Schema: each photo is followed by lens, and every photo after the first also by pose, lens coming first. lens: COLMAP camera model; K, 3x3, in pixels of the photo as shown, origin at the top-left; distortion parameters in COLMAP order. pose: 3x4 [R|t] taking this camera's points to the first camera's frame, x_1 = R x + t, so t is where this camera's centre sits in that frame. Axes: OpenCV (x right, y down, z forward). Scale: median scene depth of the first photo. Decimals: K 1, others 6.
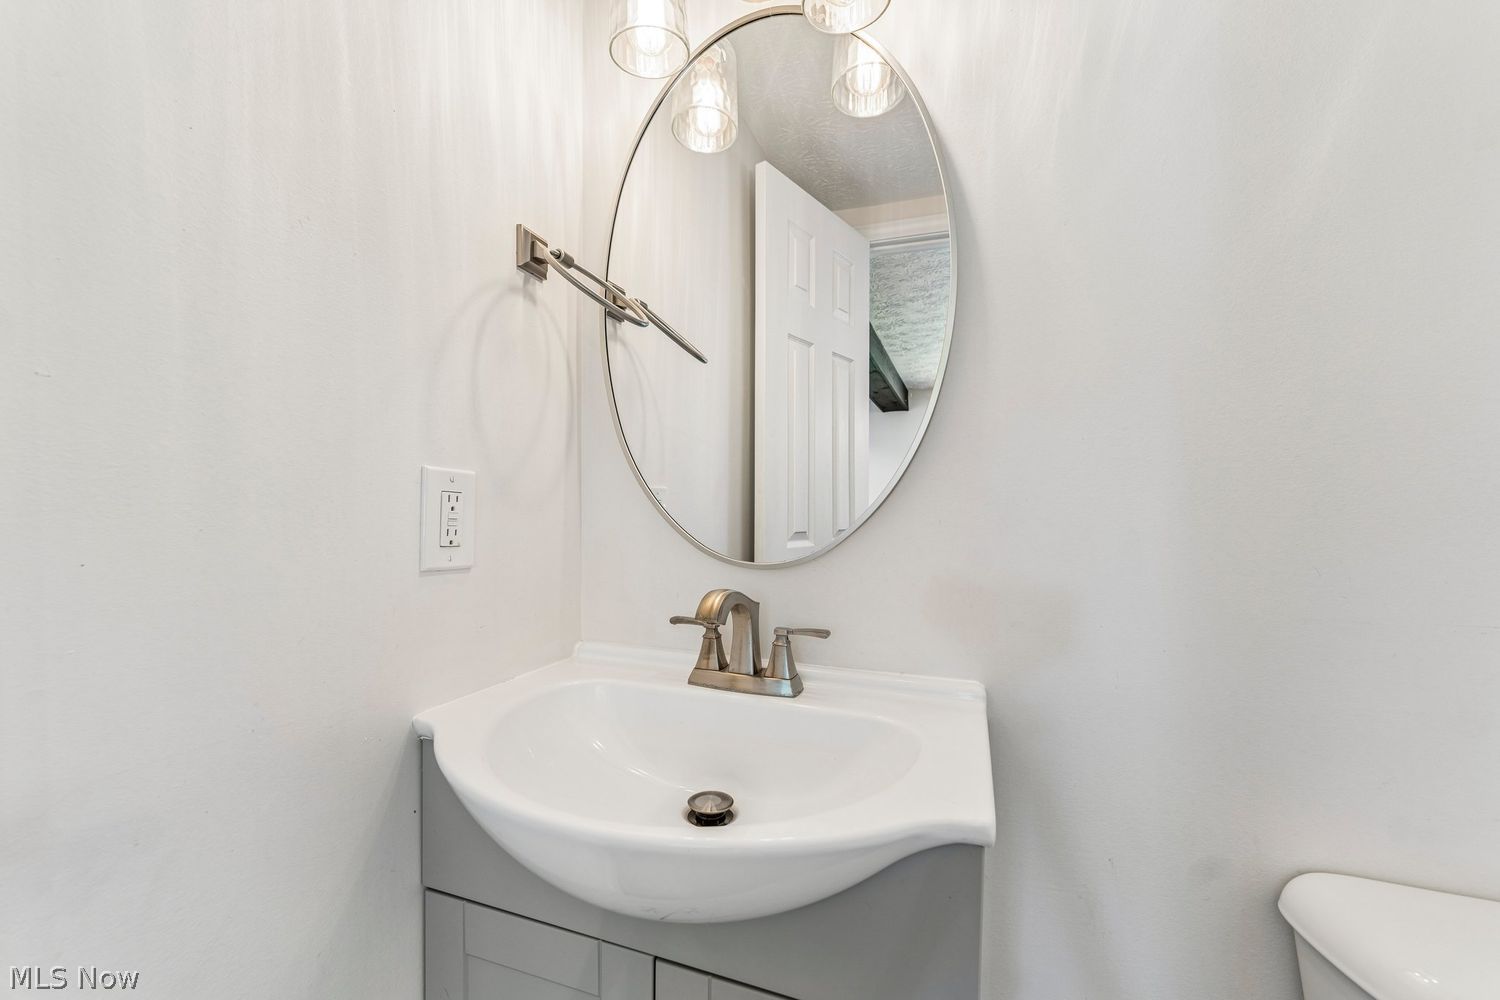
lens RADIAL K [[594.6, 0, 748.6], [0, 594.6, 523.1], [0, 0, 1]] dist [0.012976, -0.000074]
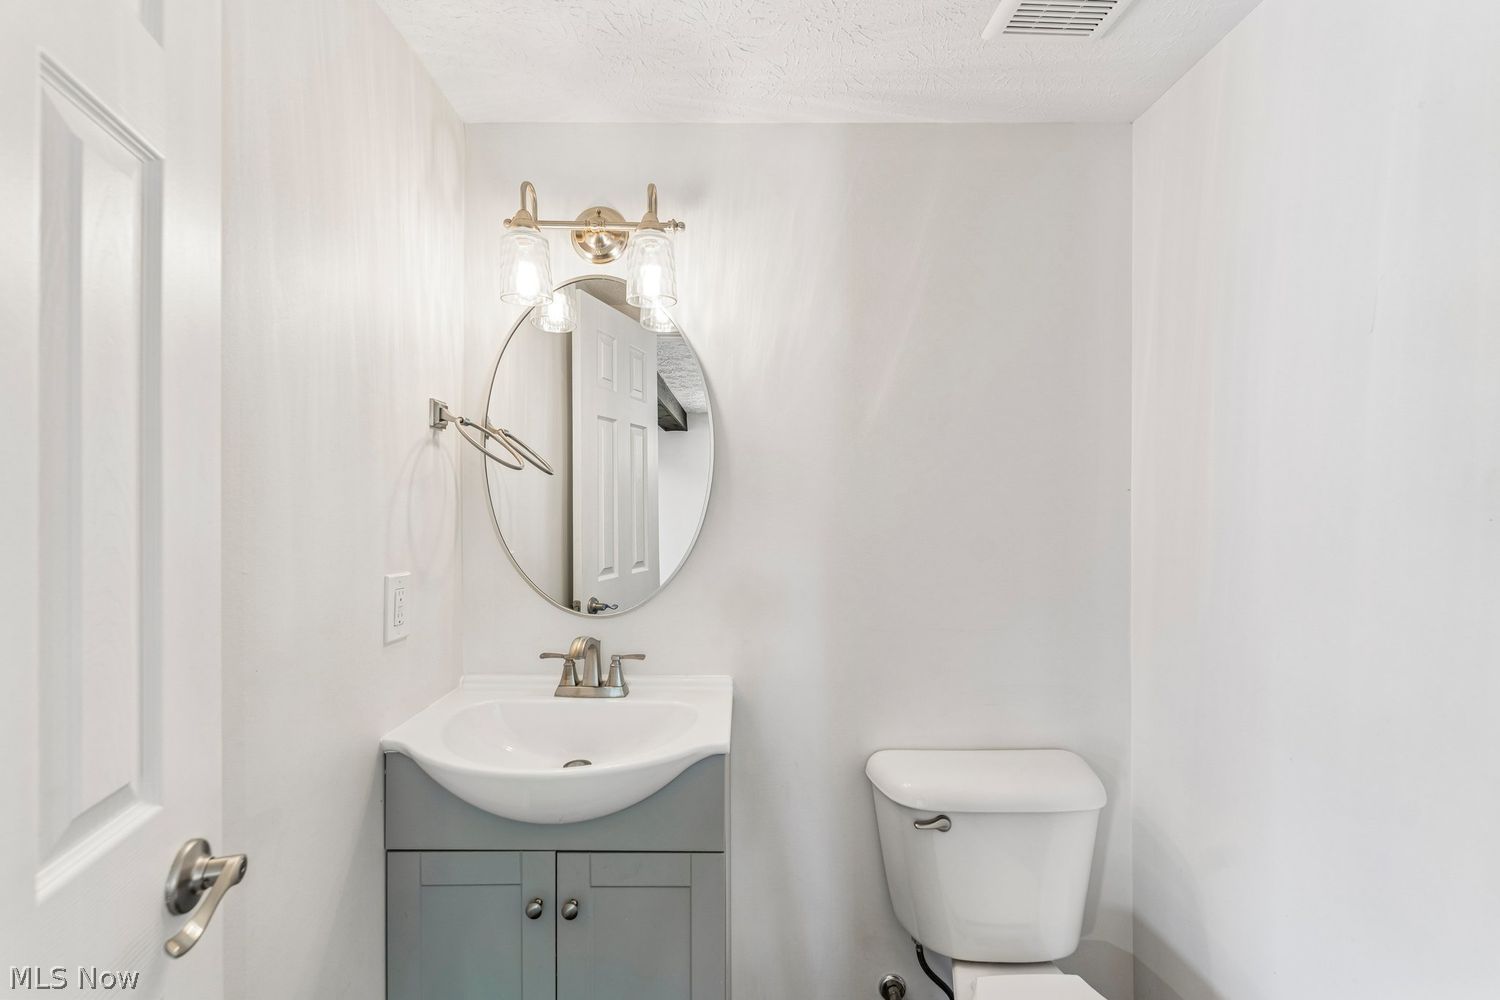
lens RADIAL K [[601.7, 0, 745.4], [0, 601.7, 505.5], [0, 0, 1]] dist [0.001303, -0.000556]
pose [[0.936668, -0.008541, 0.350113, -0.177382], [0.011871, 0.999902, -0.007367, -0.210222], [-0.350016, 0.011057, 0.936678, -0.648911]]
